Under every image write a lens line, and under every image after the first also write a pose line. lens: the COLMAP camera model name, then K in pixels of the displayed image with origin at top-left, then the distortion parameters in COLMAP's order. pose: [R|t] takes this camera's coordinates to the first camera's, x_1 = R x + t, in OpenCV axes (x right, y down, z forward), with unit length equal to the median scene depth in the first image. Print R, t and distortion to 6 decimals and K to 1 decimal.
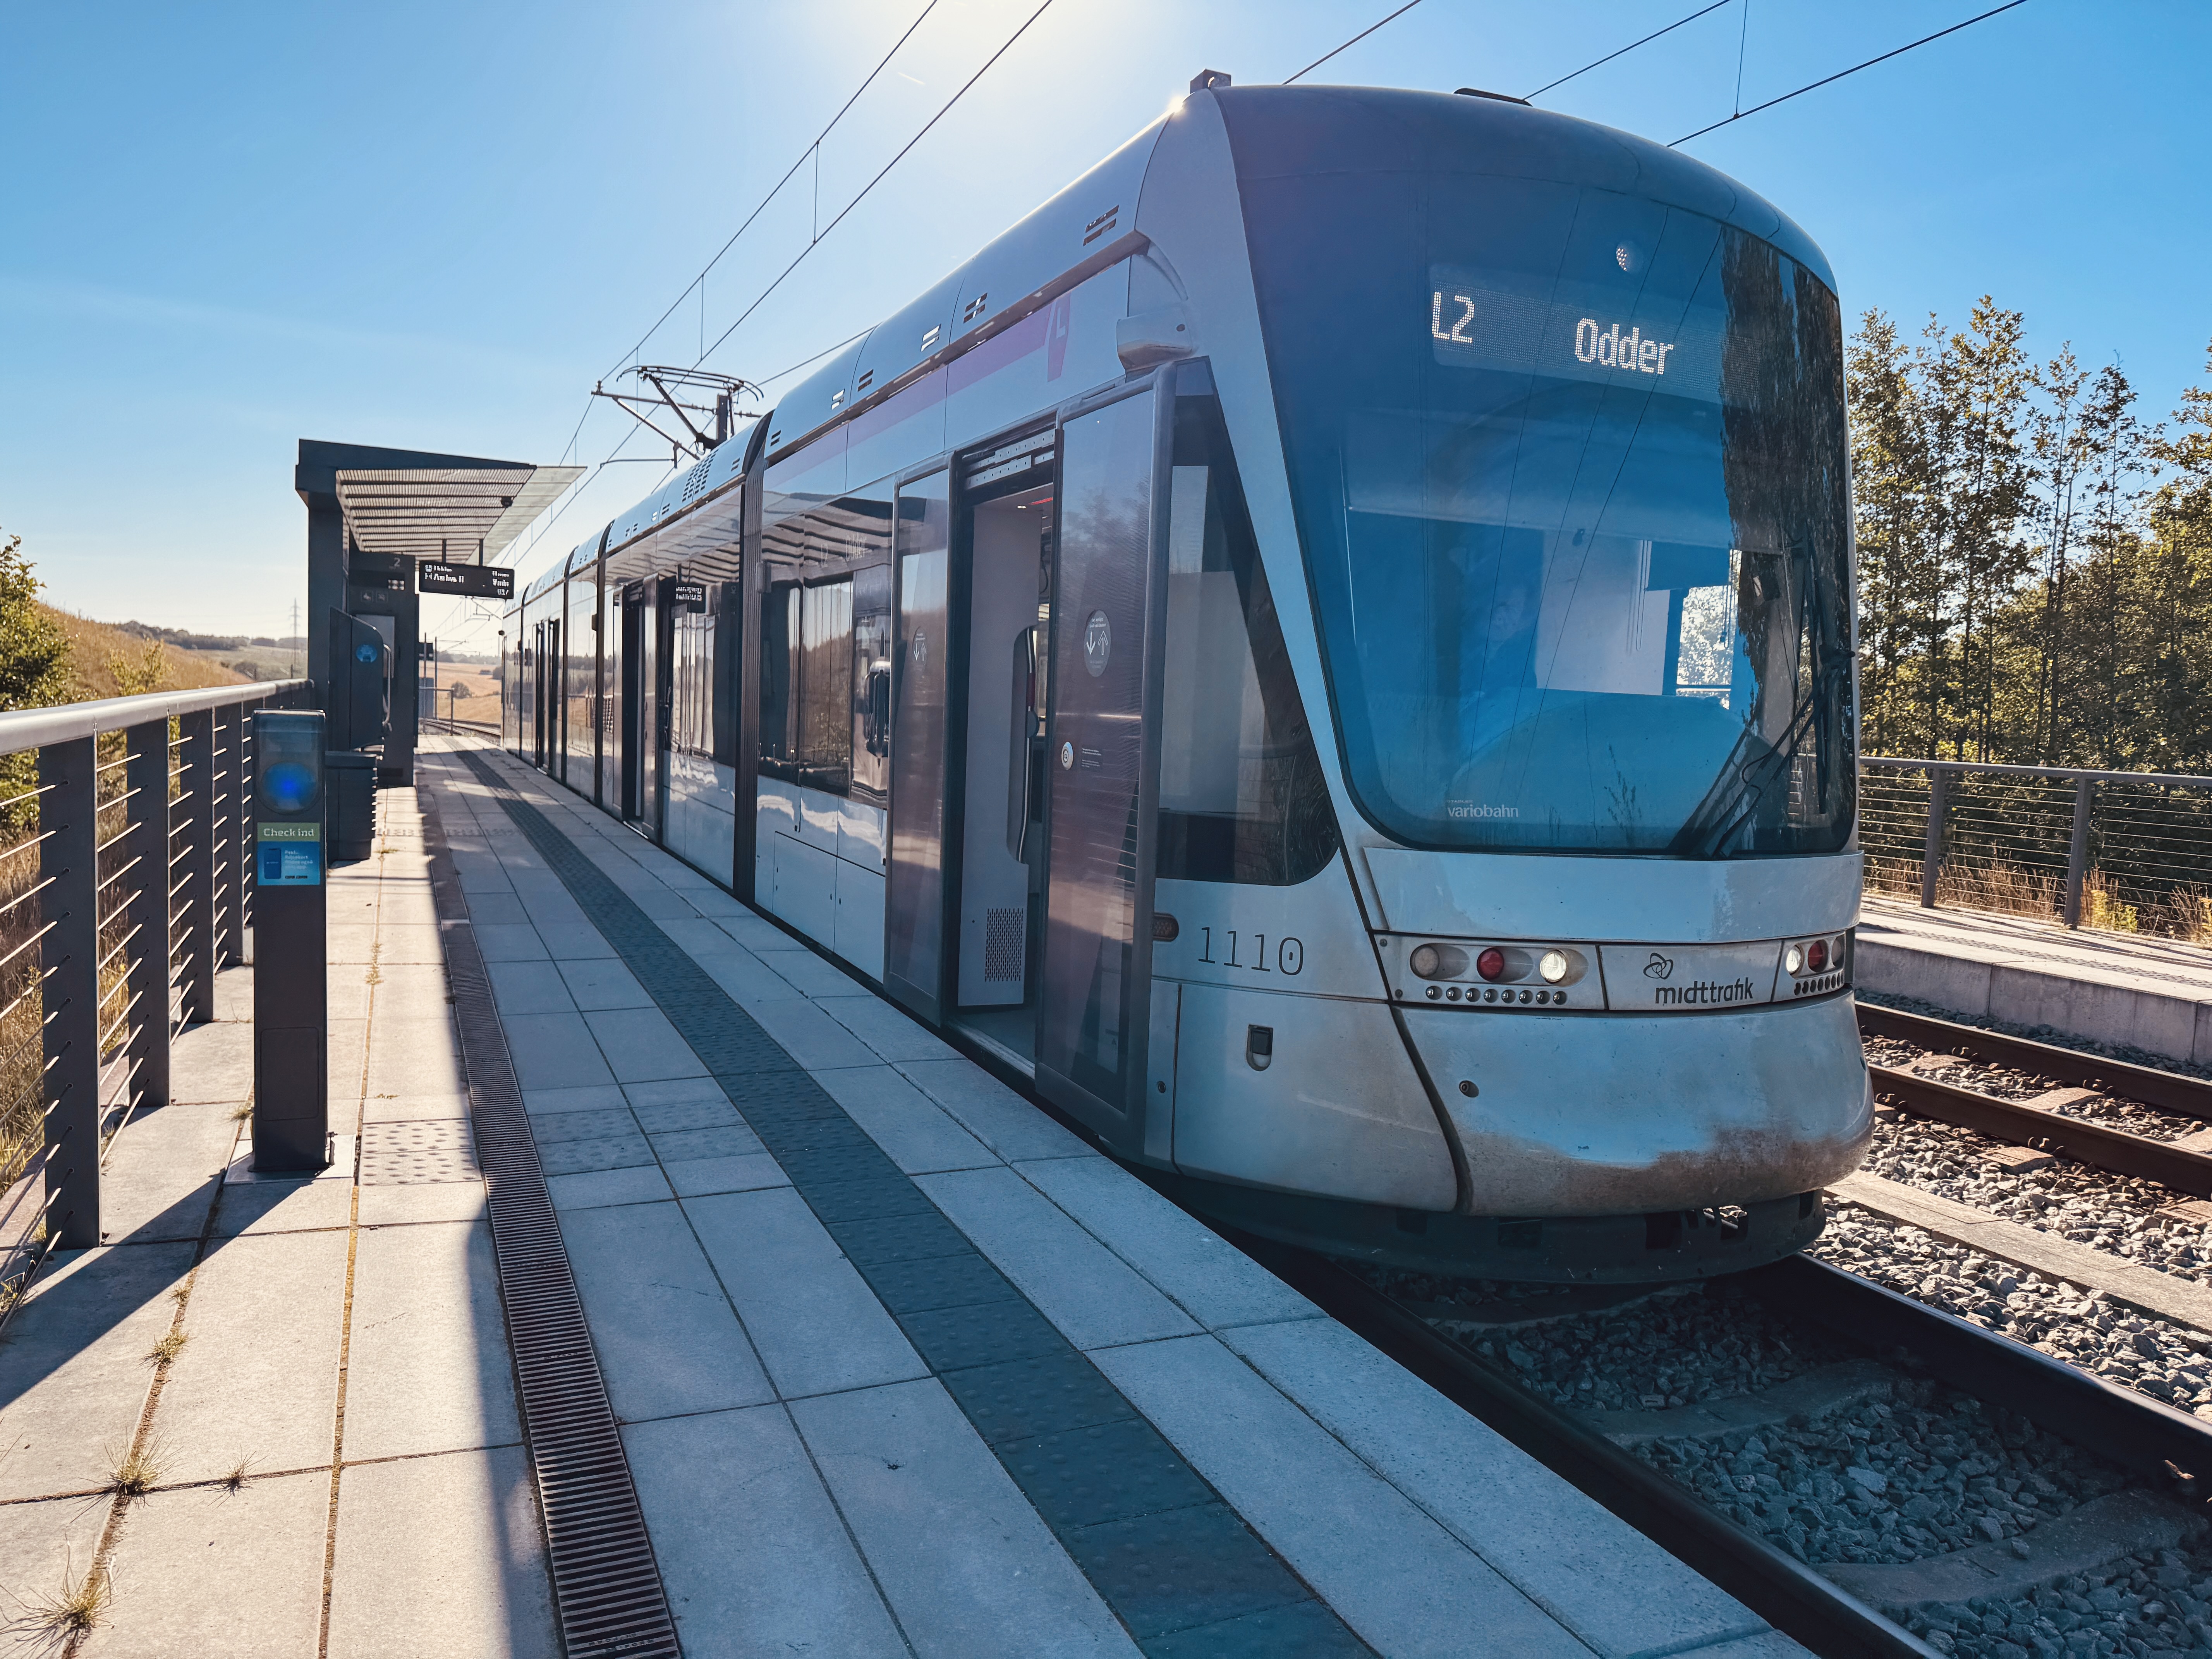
lens RADIAL K [[1501.2, 0, 1106.0], [0, 1501.2, 829.5], [0, 0, 1]] dist [0.041796, -0.048278]
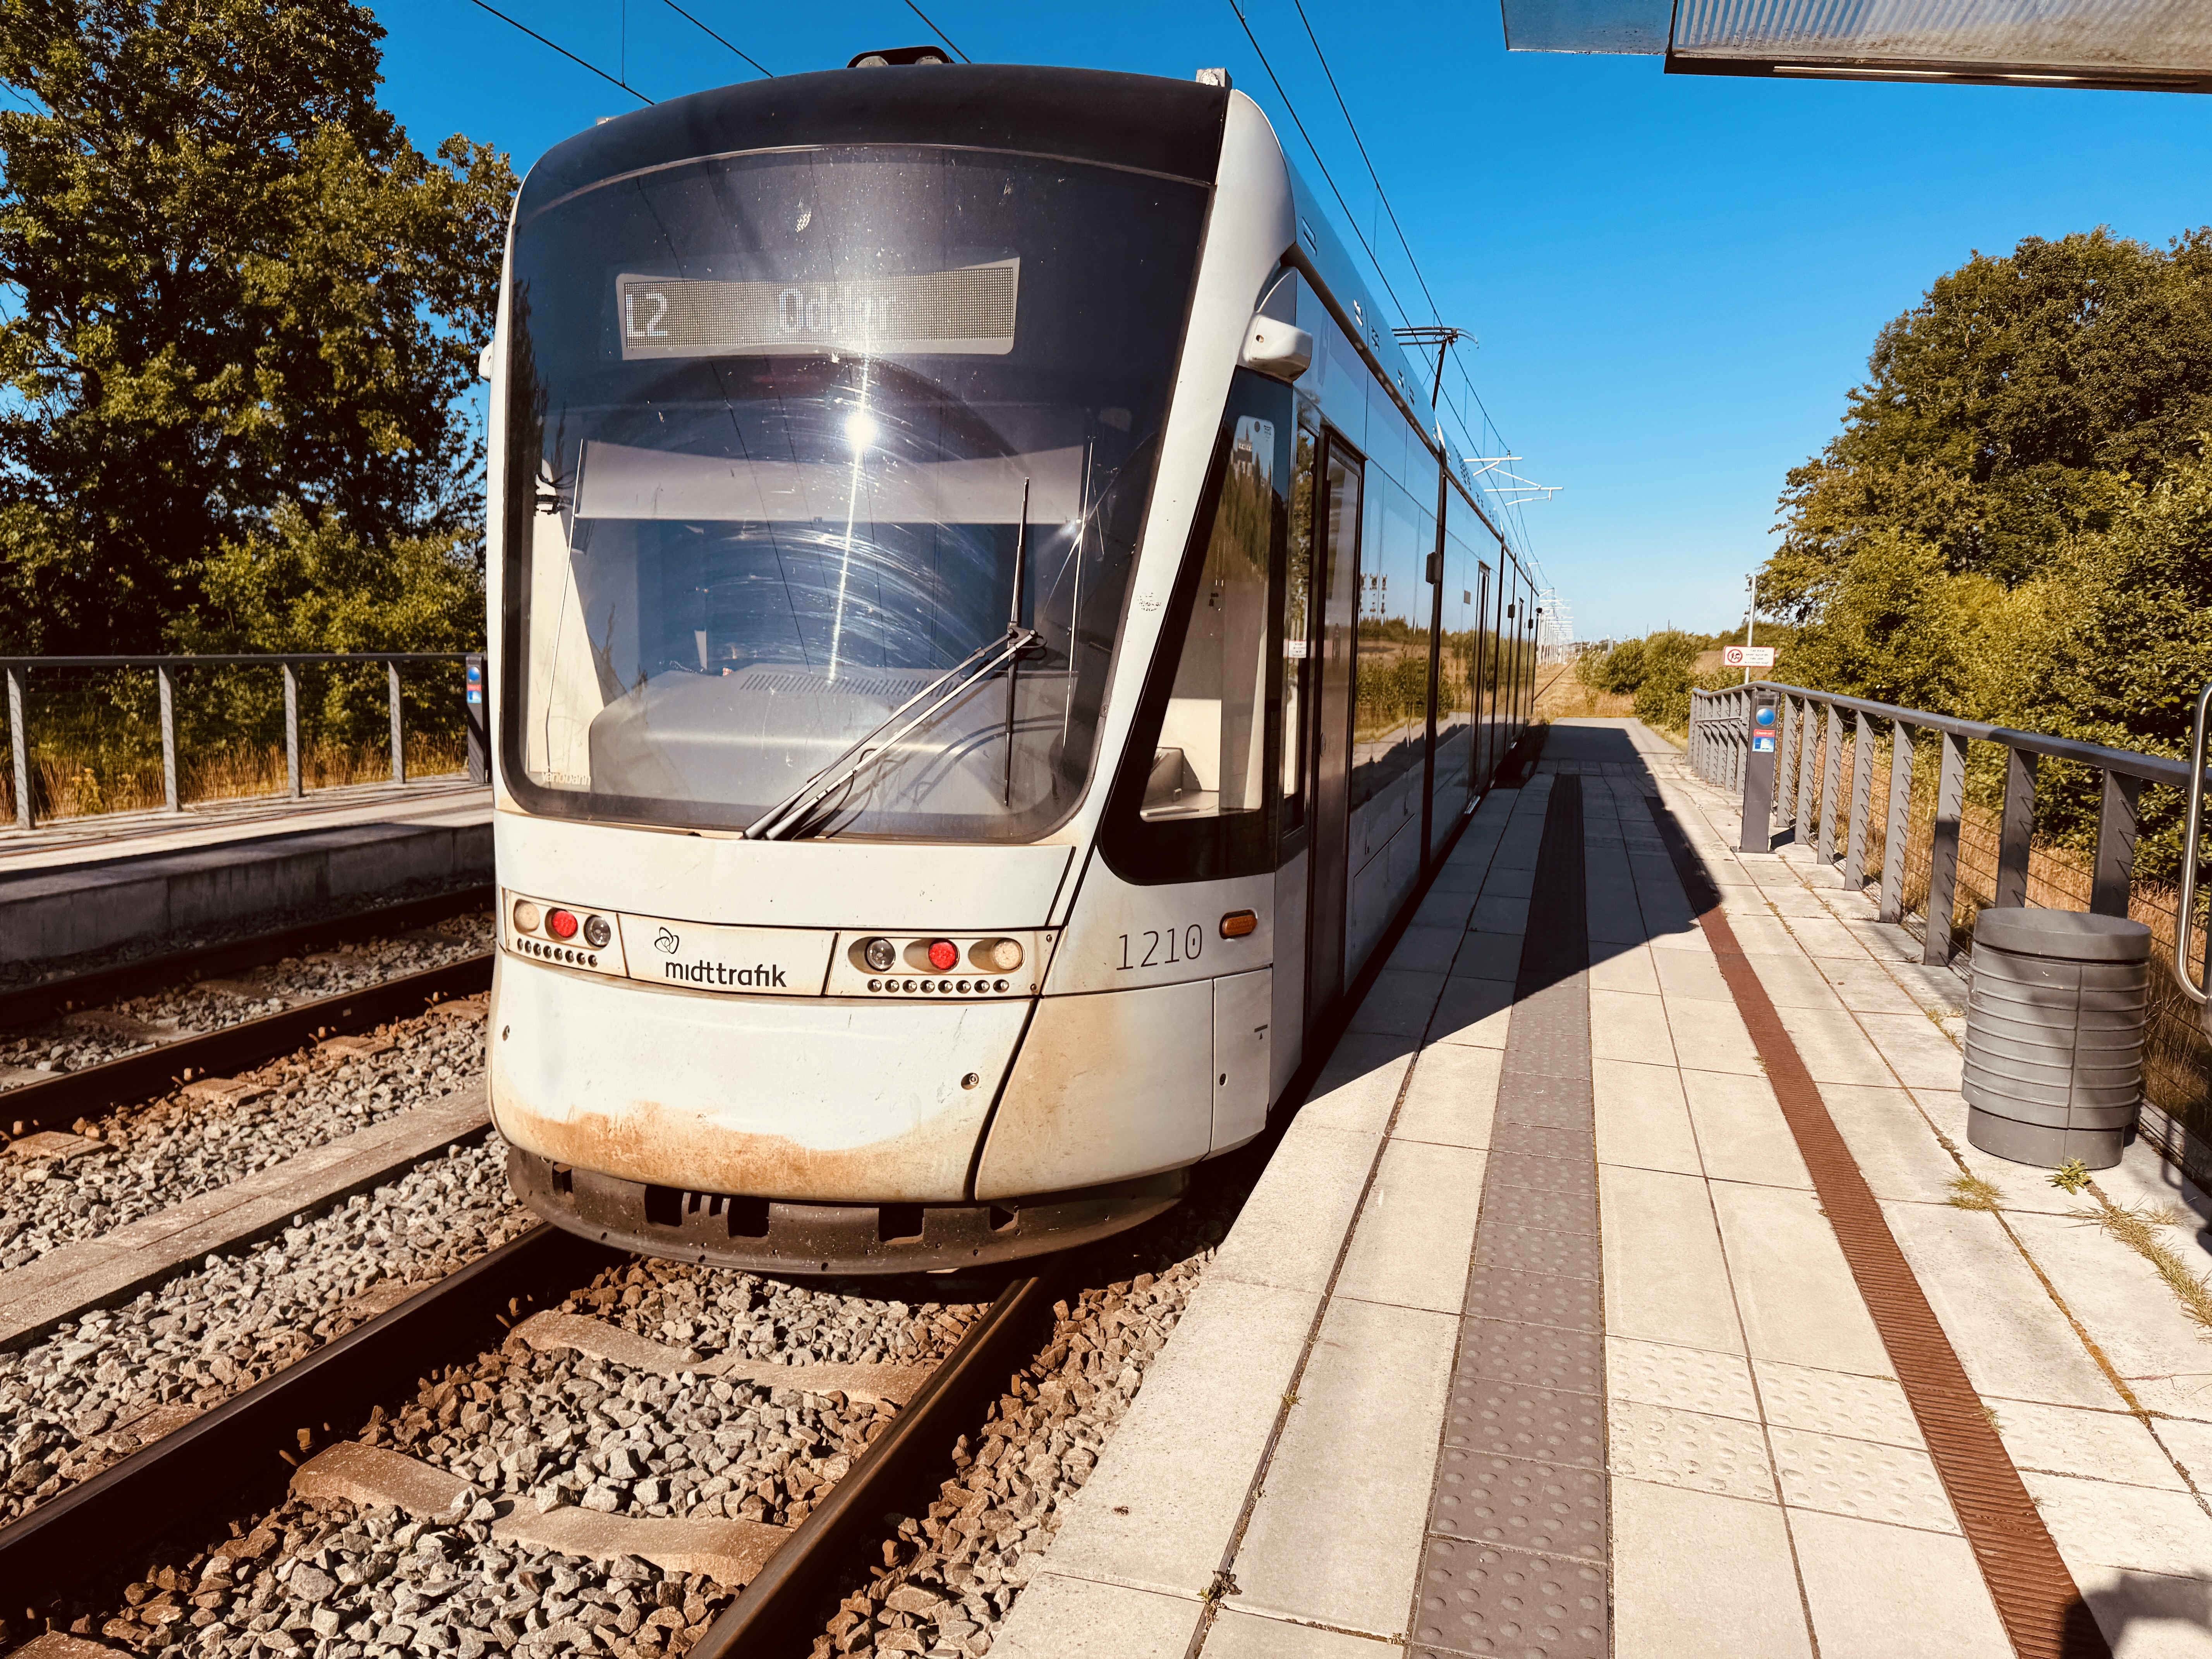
lens RADIAL K [[1523.7, 0, 1113.0], [0, 1523.7, 840.0], [0, 0, 1]] dist [0.144489, -0.242911]
pose [[0.763246, 0.054116, -0.643837, 1.244376], [-0.049740, 0.998450, 0.024956, -0.016863], [0.644190, 0.012977, 0.764755, 0.400845]]
